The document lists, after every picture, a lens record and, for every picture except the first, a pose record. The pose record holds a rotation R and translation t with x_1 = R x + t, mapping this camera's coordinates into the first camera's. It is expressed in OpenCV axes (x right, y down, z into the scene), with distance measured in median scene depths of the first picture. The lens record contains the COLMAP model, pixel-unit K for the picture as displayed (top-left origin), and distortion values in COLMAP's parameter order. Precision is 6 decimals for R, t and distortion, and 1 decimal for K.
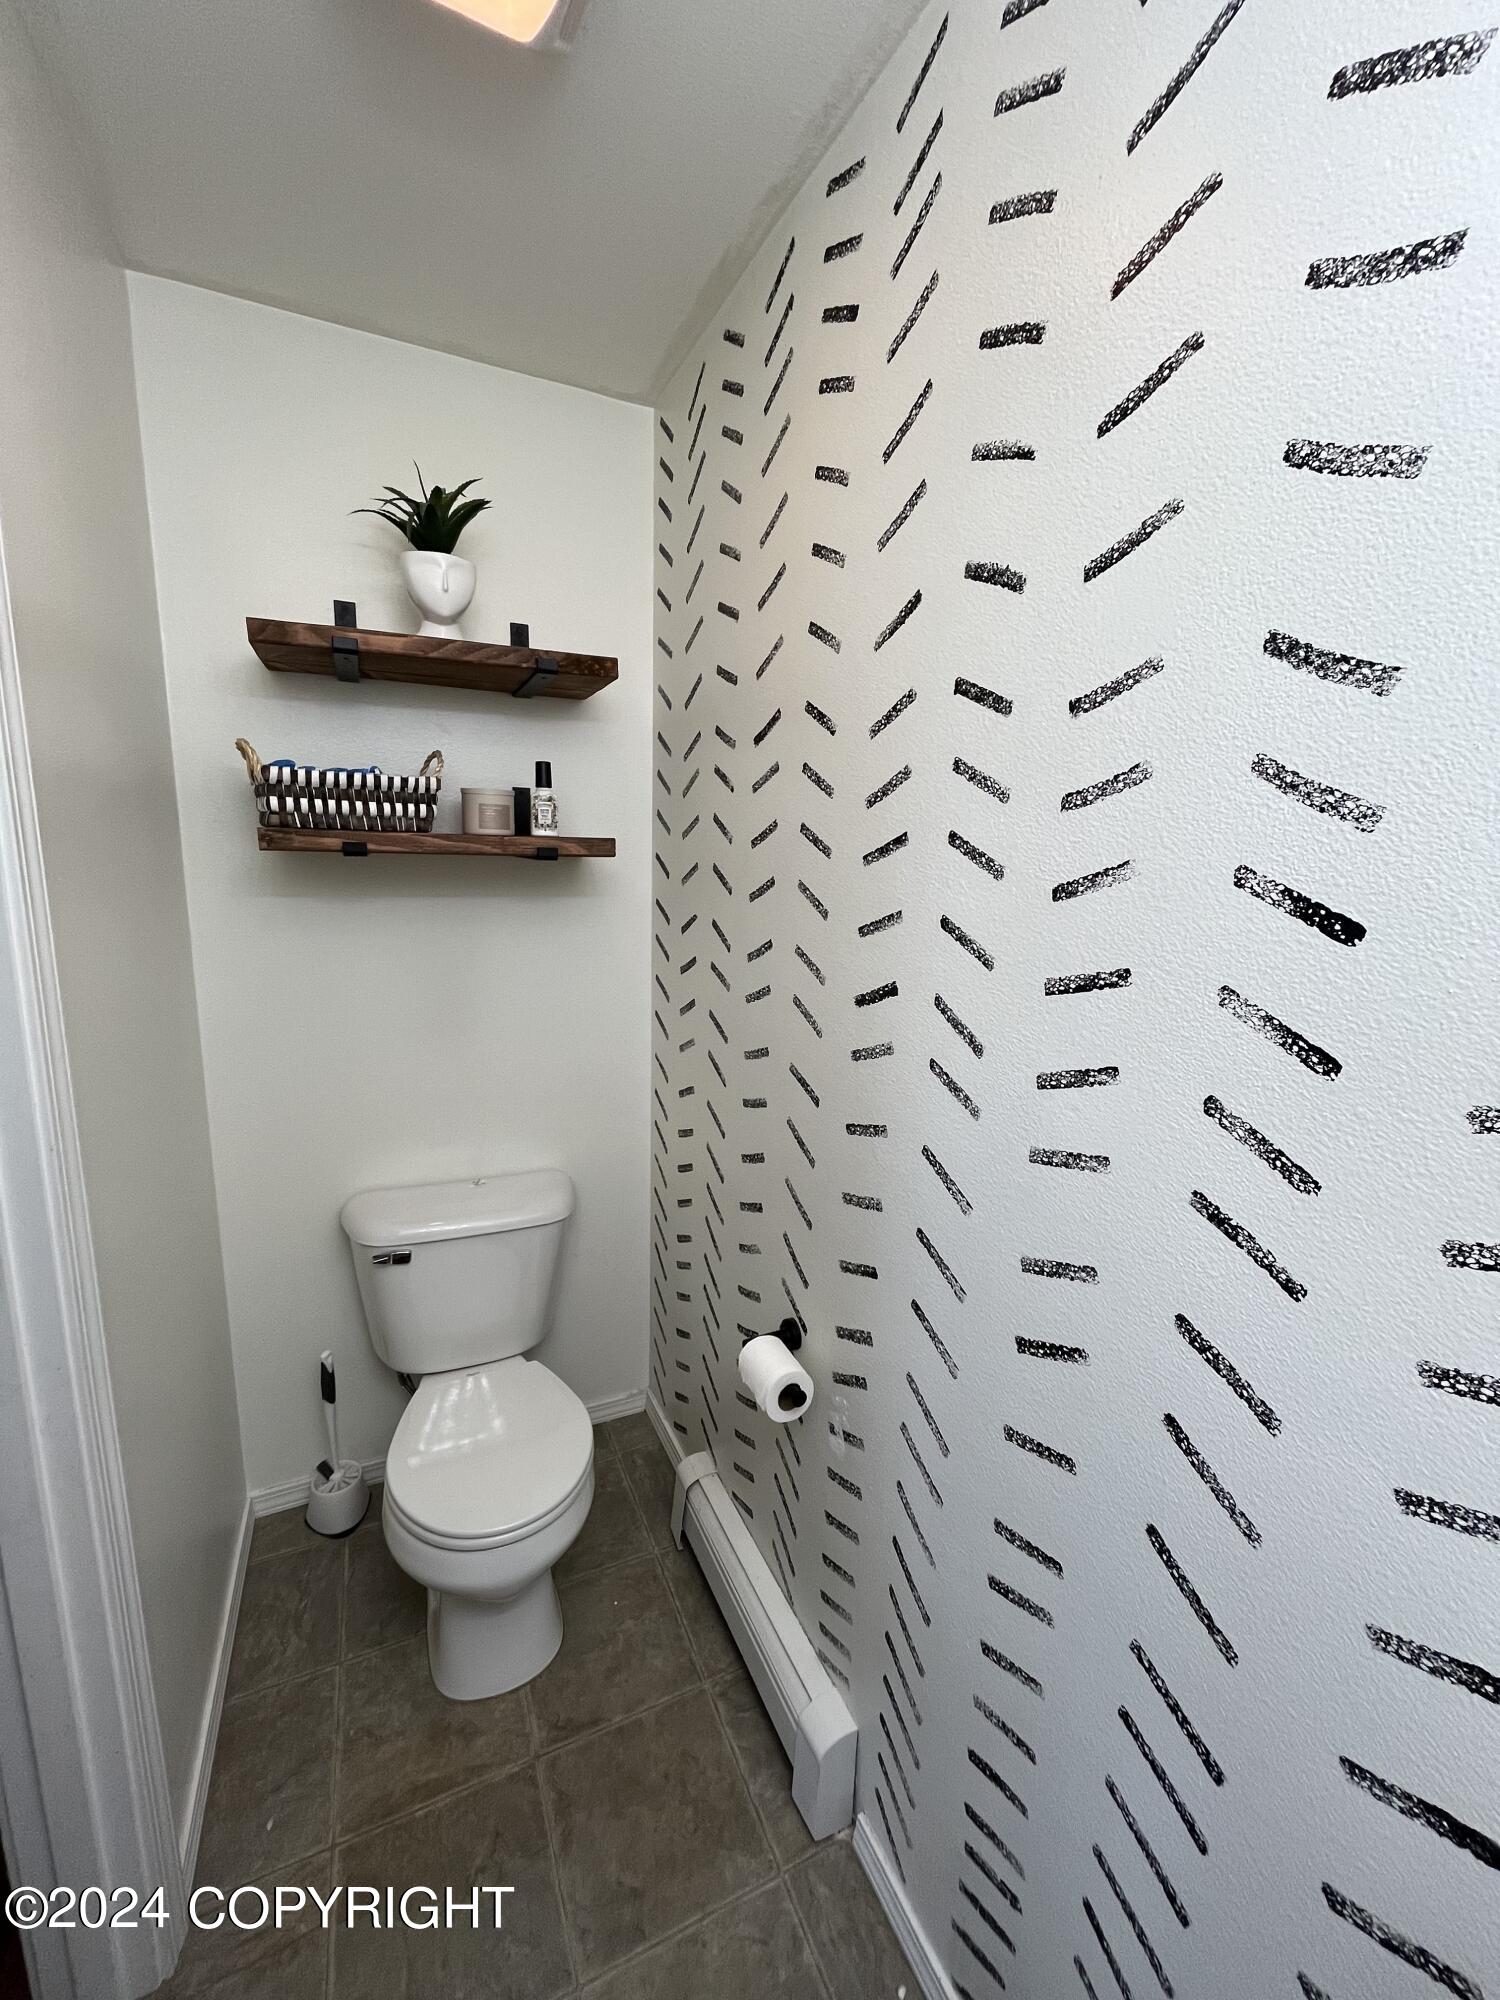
lens RADIAL K [[806.4, 0, 751.9], [0, 806.4, 994.5], [0, 0, 1]] dist [-0.004298, 0.000507]
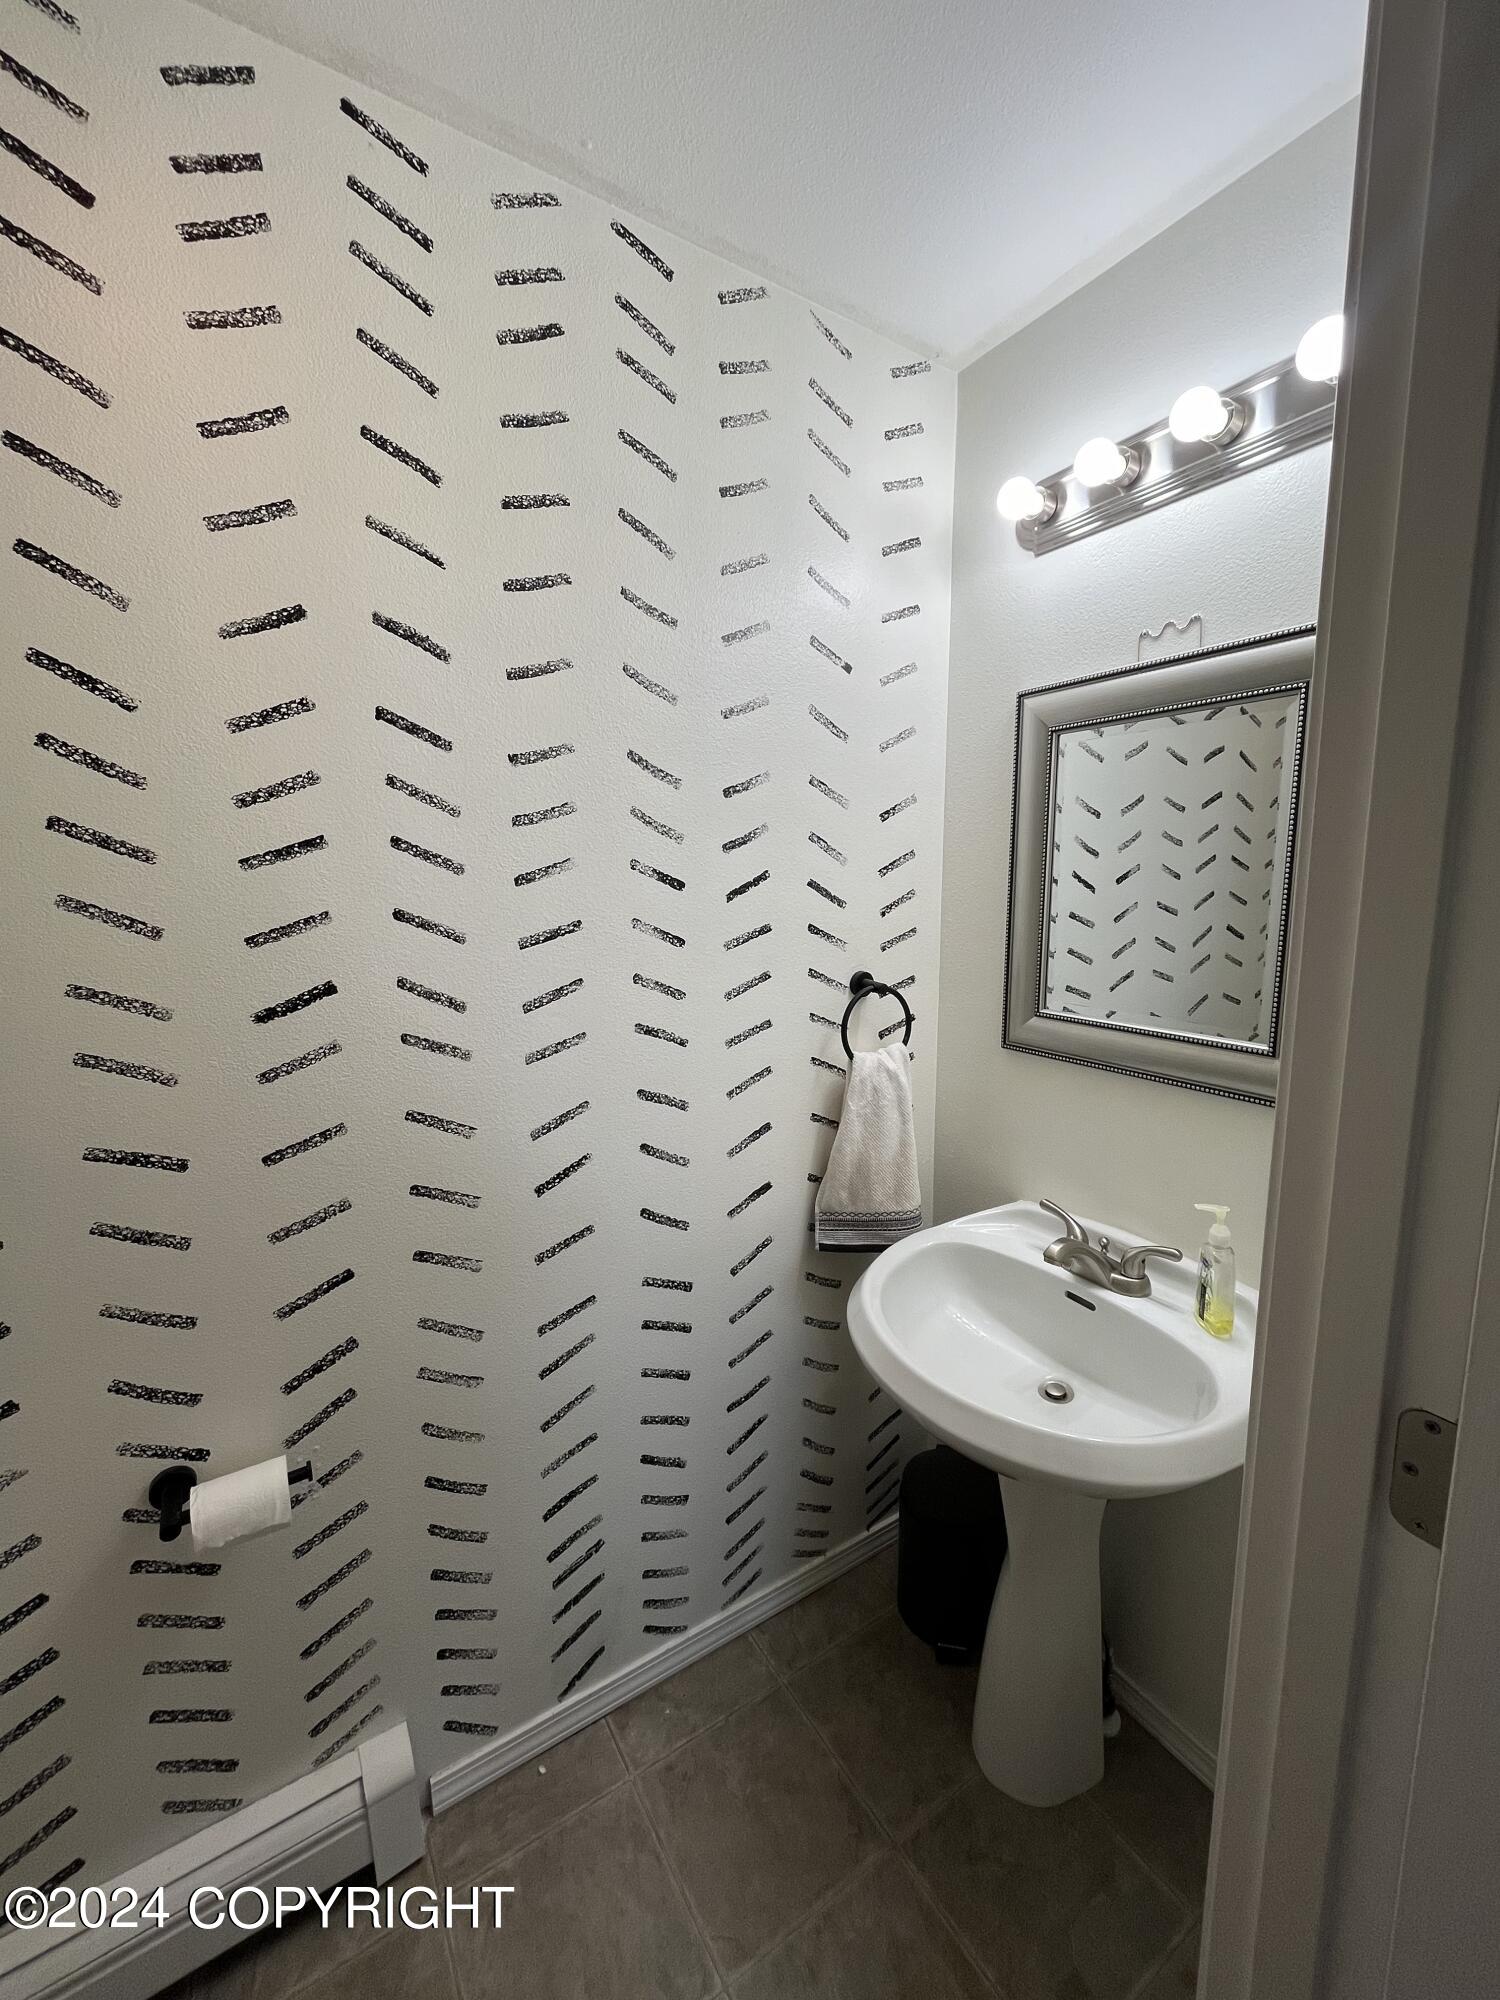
lens RADIAL K [[806.4, 0, 751.9], [0, 806.4, 994.5], [0, 0, 1]] dist [-0.004298, 0.000507]
pose [[-0.144252, -0.170516, 0.974739, -1.220325], [0.179123, 0.964269, 0.195193, -0.139666], [-0.973194, 0.202756, -0.108554, 0.799941]]
